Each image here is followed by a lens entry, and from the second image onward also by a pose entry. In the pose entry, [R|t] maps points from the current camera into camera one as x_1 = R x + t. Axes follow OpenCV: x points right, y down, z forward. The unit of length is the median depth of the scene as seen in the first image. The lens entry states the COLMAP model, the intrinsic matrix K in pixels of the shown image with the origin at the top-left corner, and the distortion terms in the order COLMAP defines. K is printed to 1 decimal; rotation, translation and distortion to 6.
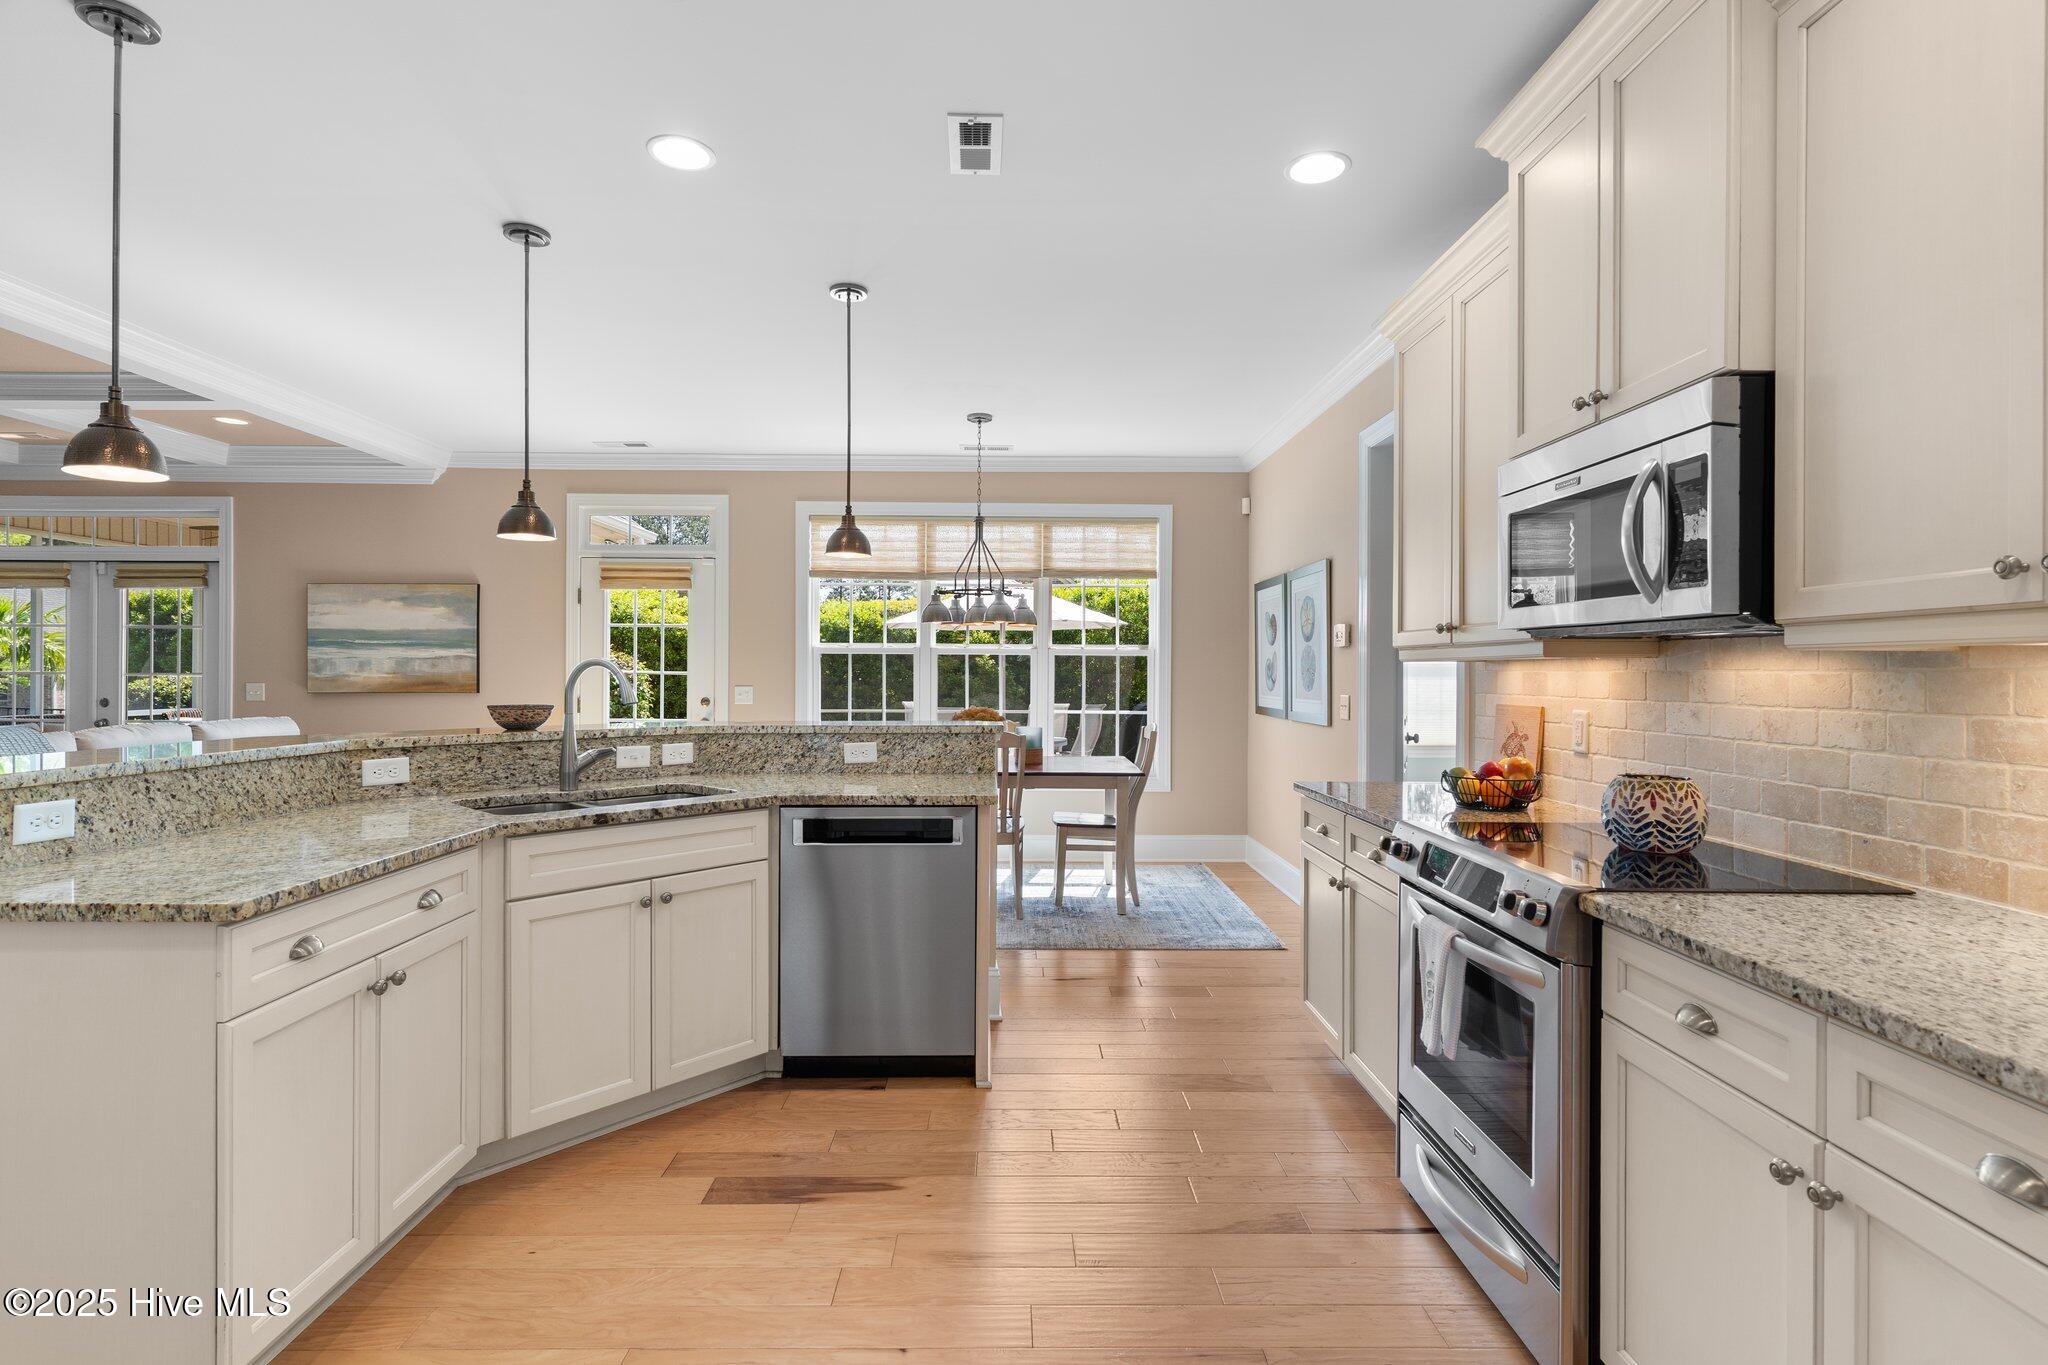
lens RADIAL K [[978.7, 0, 1024.9], [0, 978.7, 672.1], [0, 0, 1]] dist [0.003038, -0.000257]
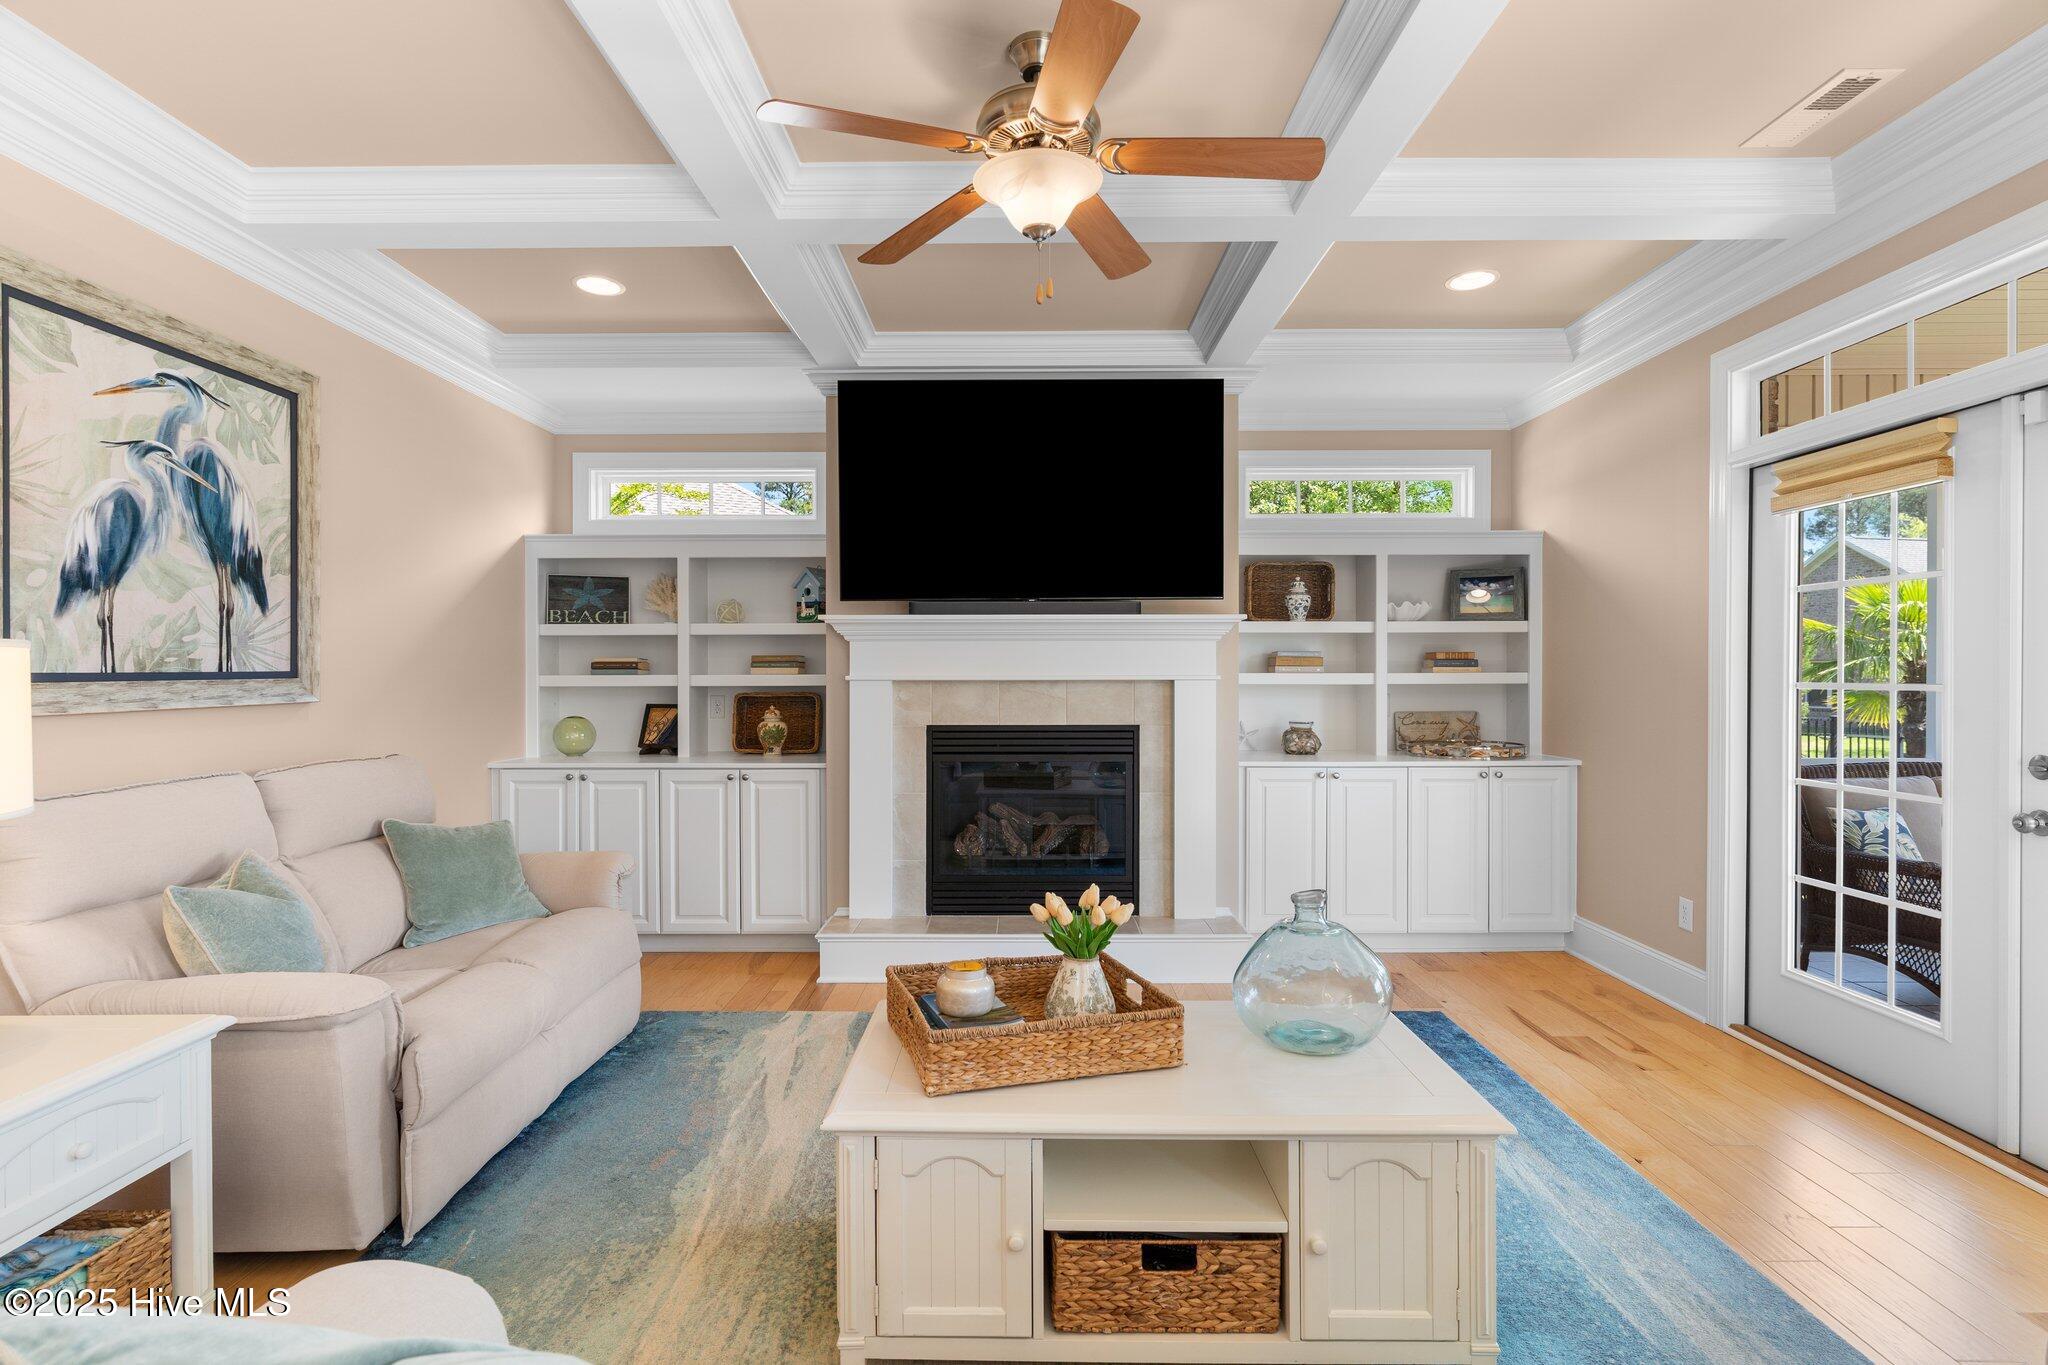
lens RADIAL K [[978.7, 0, 1040.2], [0, 978.7, 688.0], [0, 0, 1]] dist [0.003038, -0.000257]
pose [[-0.024309, 0.009892, -0.999656, -1.251937], [0.002763, 0.999948, 0.009827, -0.008358], [0.999701, -0.002523, -0.024335, 1.423478]]
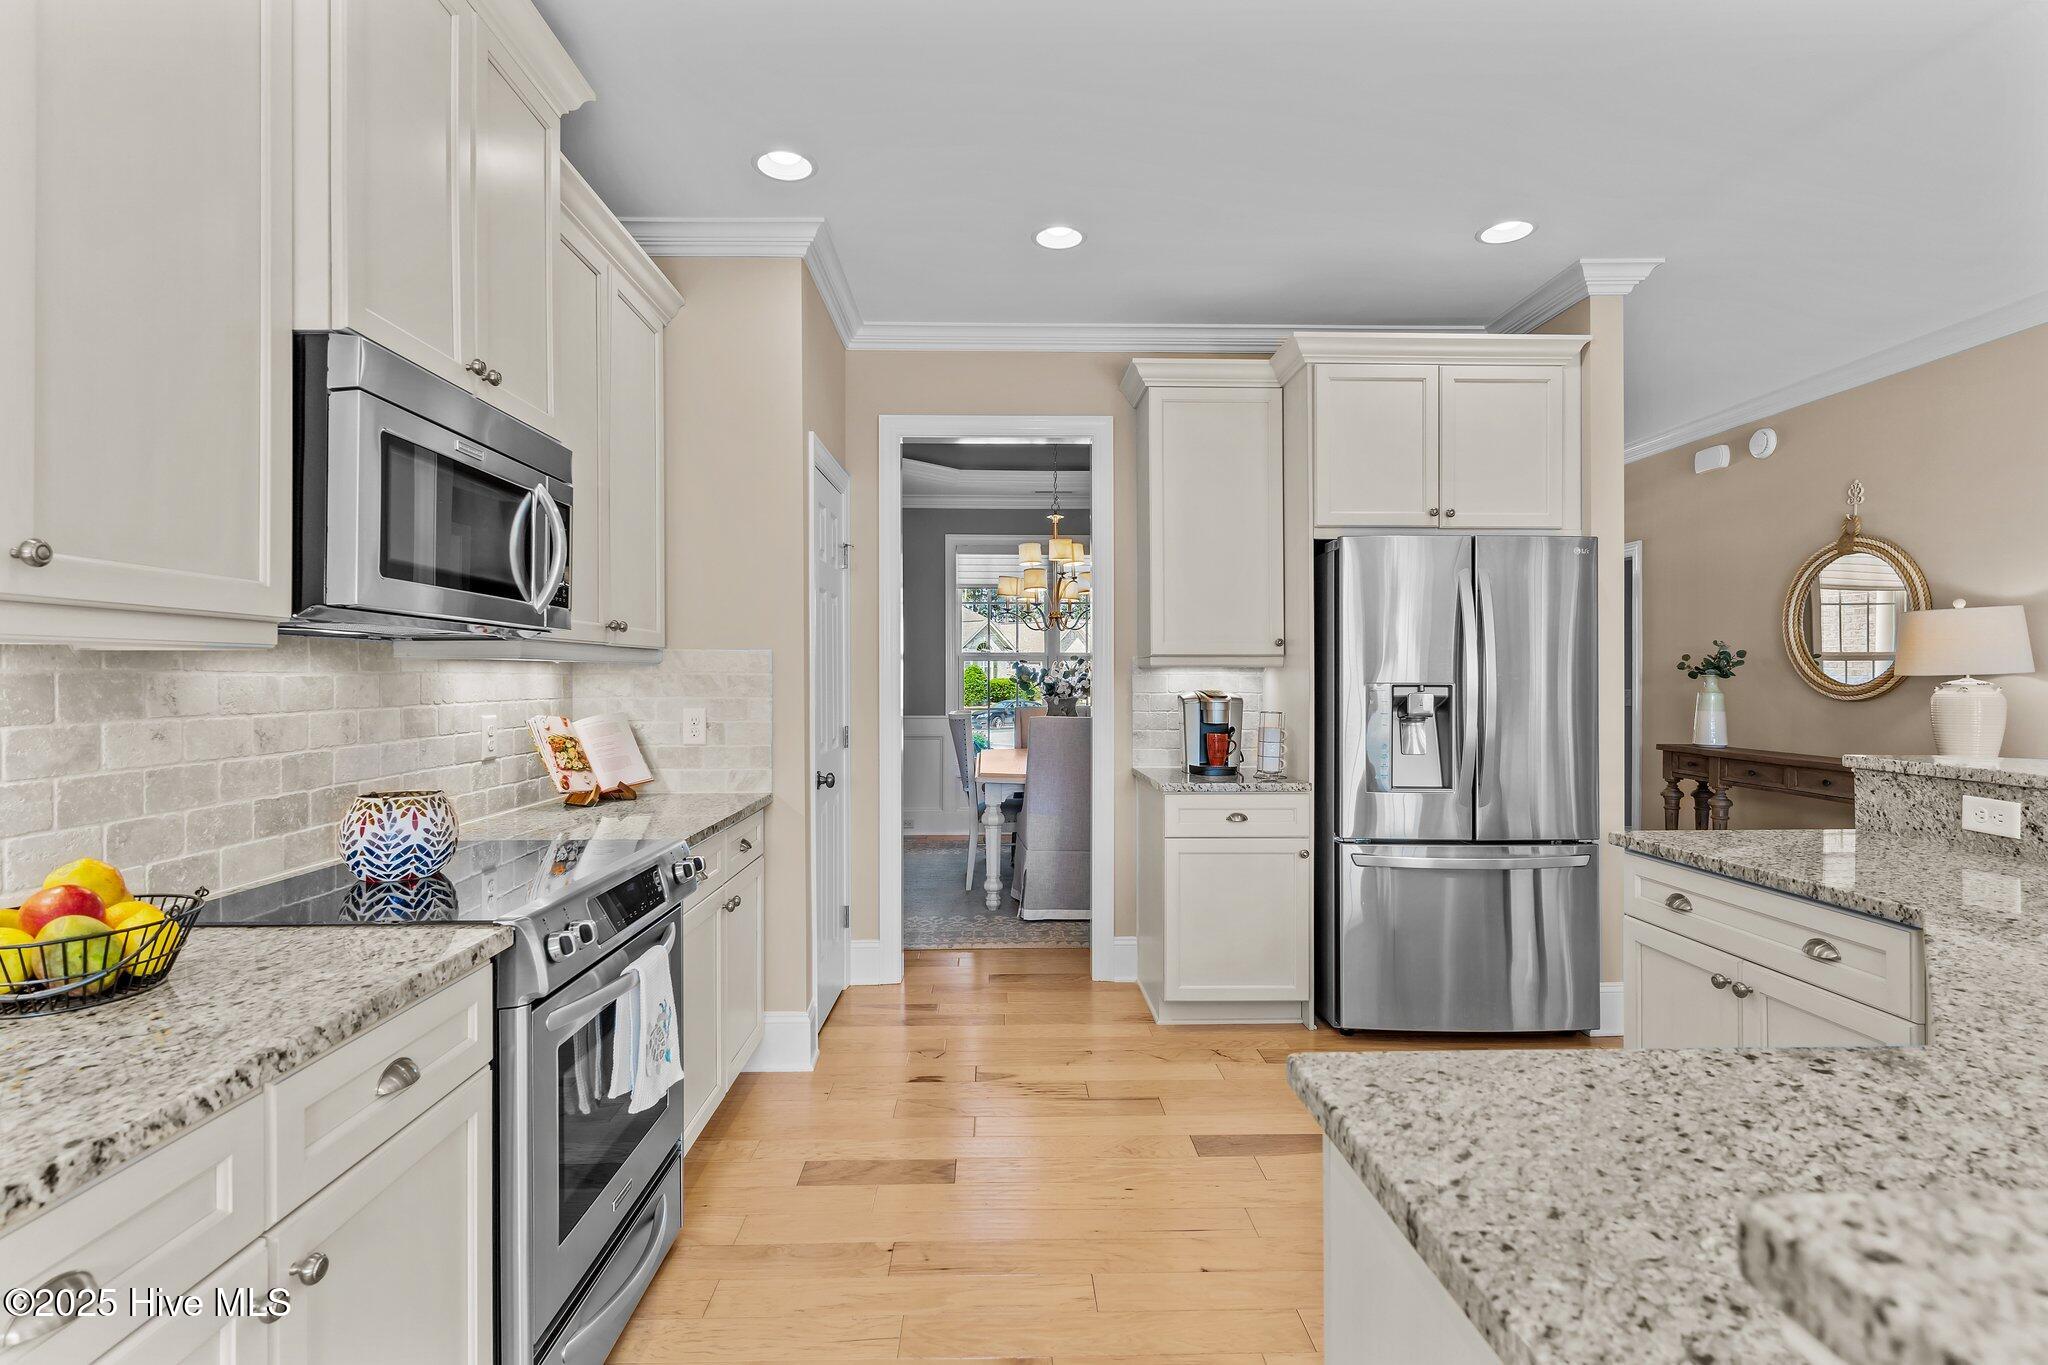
lens RADIAL K [[978.7, 0, 1017.0], [0, 978.7, 670.8], [0, 0, 1]] dist [0.003038, -0.000257]
pose [[-0.999979, -0.004080, -0.005053, 0.064923], [-0.004053, 0.999977, -0.005406, -0.000634], [0.005074, -0.005385, -0.999973, 1.347019]]
